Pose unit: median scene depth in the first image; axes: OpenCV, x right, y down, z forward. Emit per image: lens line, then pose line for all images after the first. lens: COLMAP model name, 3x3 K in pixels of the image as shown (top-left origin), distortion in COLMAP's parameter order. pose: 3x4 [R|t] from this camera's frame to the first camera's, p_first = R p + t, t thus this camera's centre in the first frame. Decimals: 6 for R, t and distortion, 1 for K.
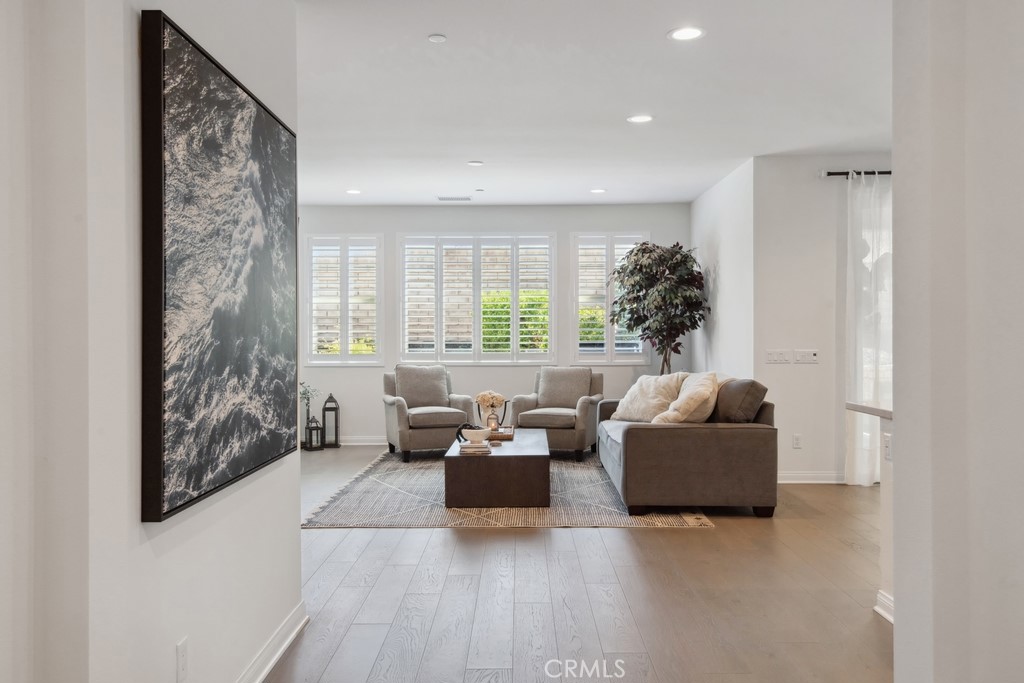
lens RADIAL K [[843.8, 0, 497.5], [0, 843.8, 324.7], [0, 0, 1]] dist [0.038301, -0.002915]
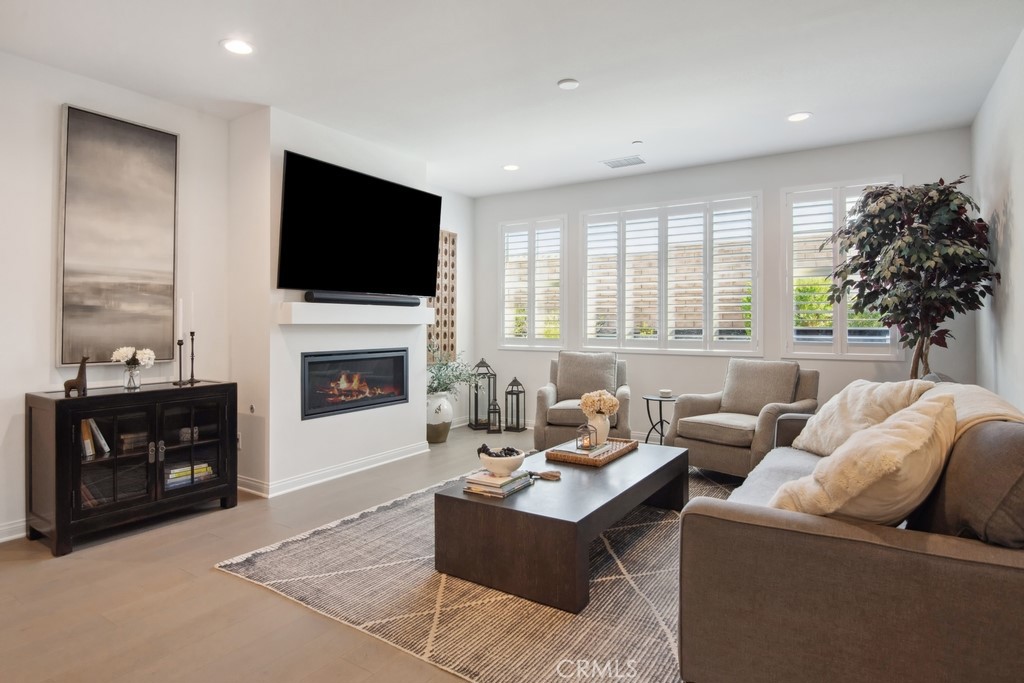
lens RADIAL K [[558.7, 0, 501.0], [0, 558.7, 317.4], [0, 0, 1]] dist [-0.003560, -0.019815]
pose [[0.848817, -0.002126, -0.528683, 0.149801], [0.001466, 0.999998, -0.001667, 0.011844], [0.528685, 0.000640, 0.848818, 0.453269]]
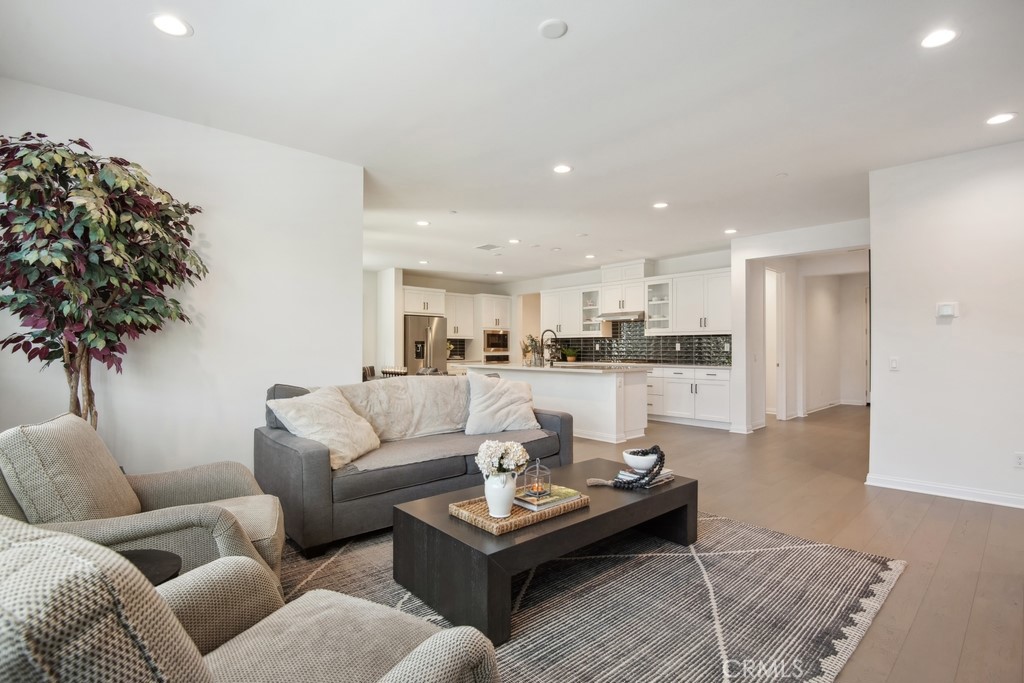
lens RADIAL K [[479.5, 0, 512.7], [0, 479.5, 351.3], [0, 0, 1]] dist [-0.026516, -0.009748]
pose [[-0.686948, 0.001531, 0.726705, -0.192527], [-0.004175, 0.999973, -0.006054, 0.021109], [-0.726695, -0.007193, -0.686923, 1.010737]]
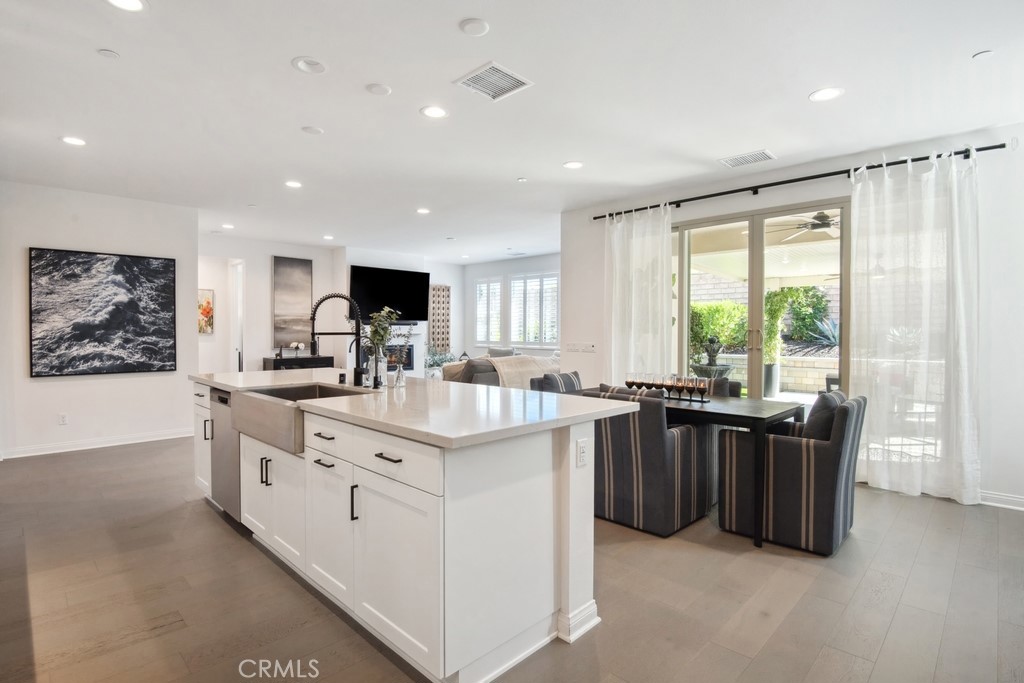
lens RADIAL K [[504.6, 0, 505.5], [0, 504.6, 337.2], [0, 0, 1]] dist [-0.042161, -0.001228]
pose [[0.717624, 0.015085, -0.696267, 0.687893], [0.002393, 0.999706, 0.024126, -0.000706], [0.696427, -0.018979, 0.717377, 0.233972]]
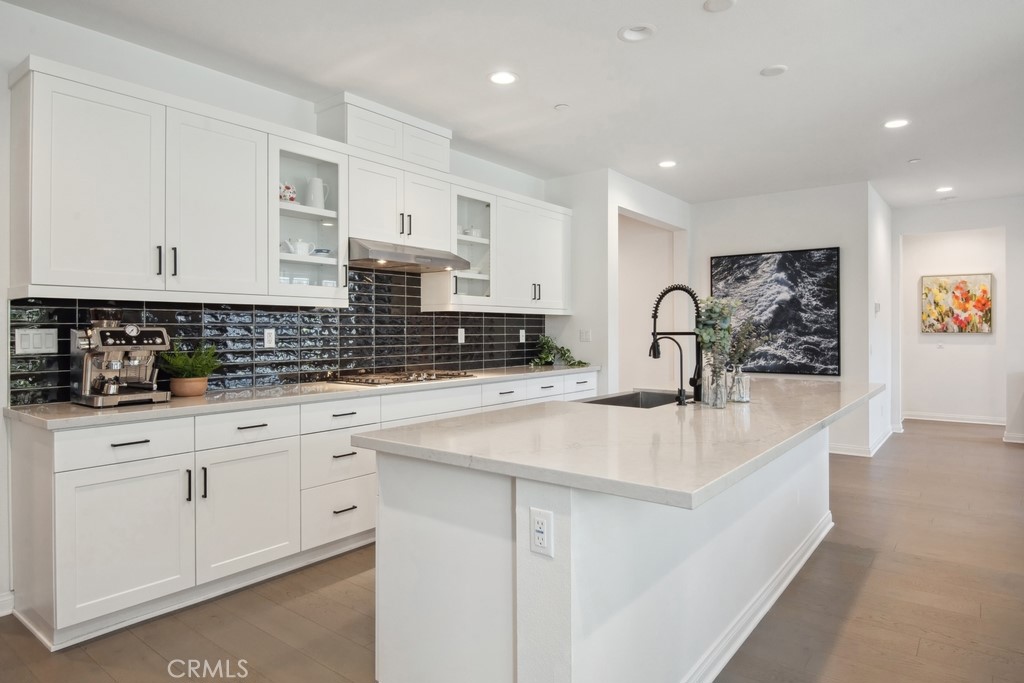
lens RADIAL K [[601.3, 0, 515.1], [0, 601.3, 330.4], [0, 0, 1]] dist [-0.008510, -0.006668]
pose [[-0.596710, 0.007229, -0.802424, 0.692115], [0.014603, 0.999892, -0.001852, 0.002266], [0.802324, -0.012823, -0.596751, 0.517129]]
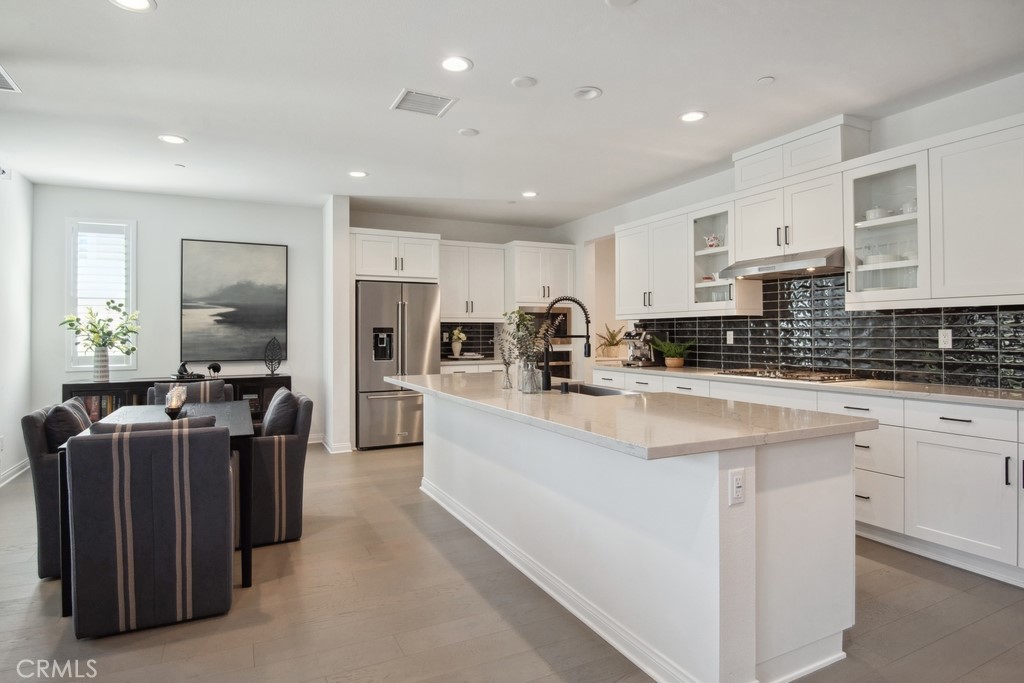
lens RADIAL K [[558.7, 0, 508.1], [0, 558.7, 332.8], [0, 0, 1]] dist [-0.003560, -0.019815]
pose [[-0.457370, 0.010287, 0.889217, 0.053859], [-0.003847, 0.999901, -0.013546, 0.007919], [-0.889268, -0.009617, -0.457285, 0.597754]]
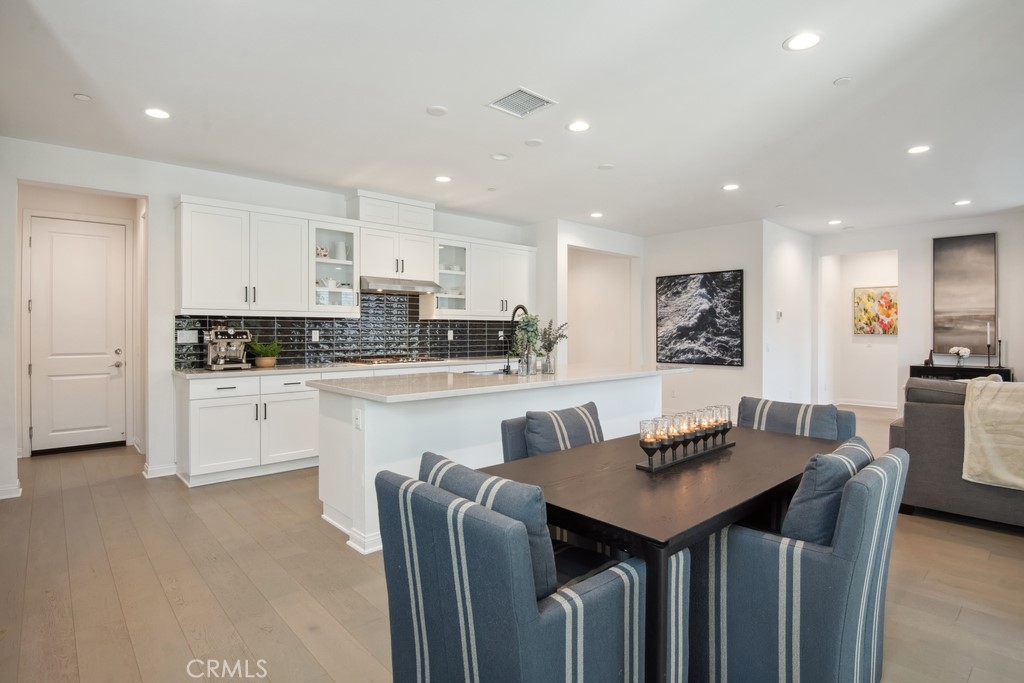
lens RADIAL K [[514.5, 0, 515.9], [0, 514.5, 335.1], [0, 0, 1]] dist [-0.018249, -0.000278]
pose [[-0.723955, 0.010670, -0.689765, 0.708028], [0.012102, 0.999923, 0.002766, 0.004491], [0.689741, -0.006345, -0.724028, 0.738059]]
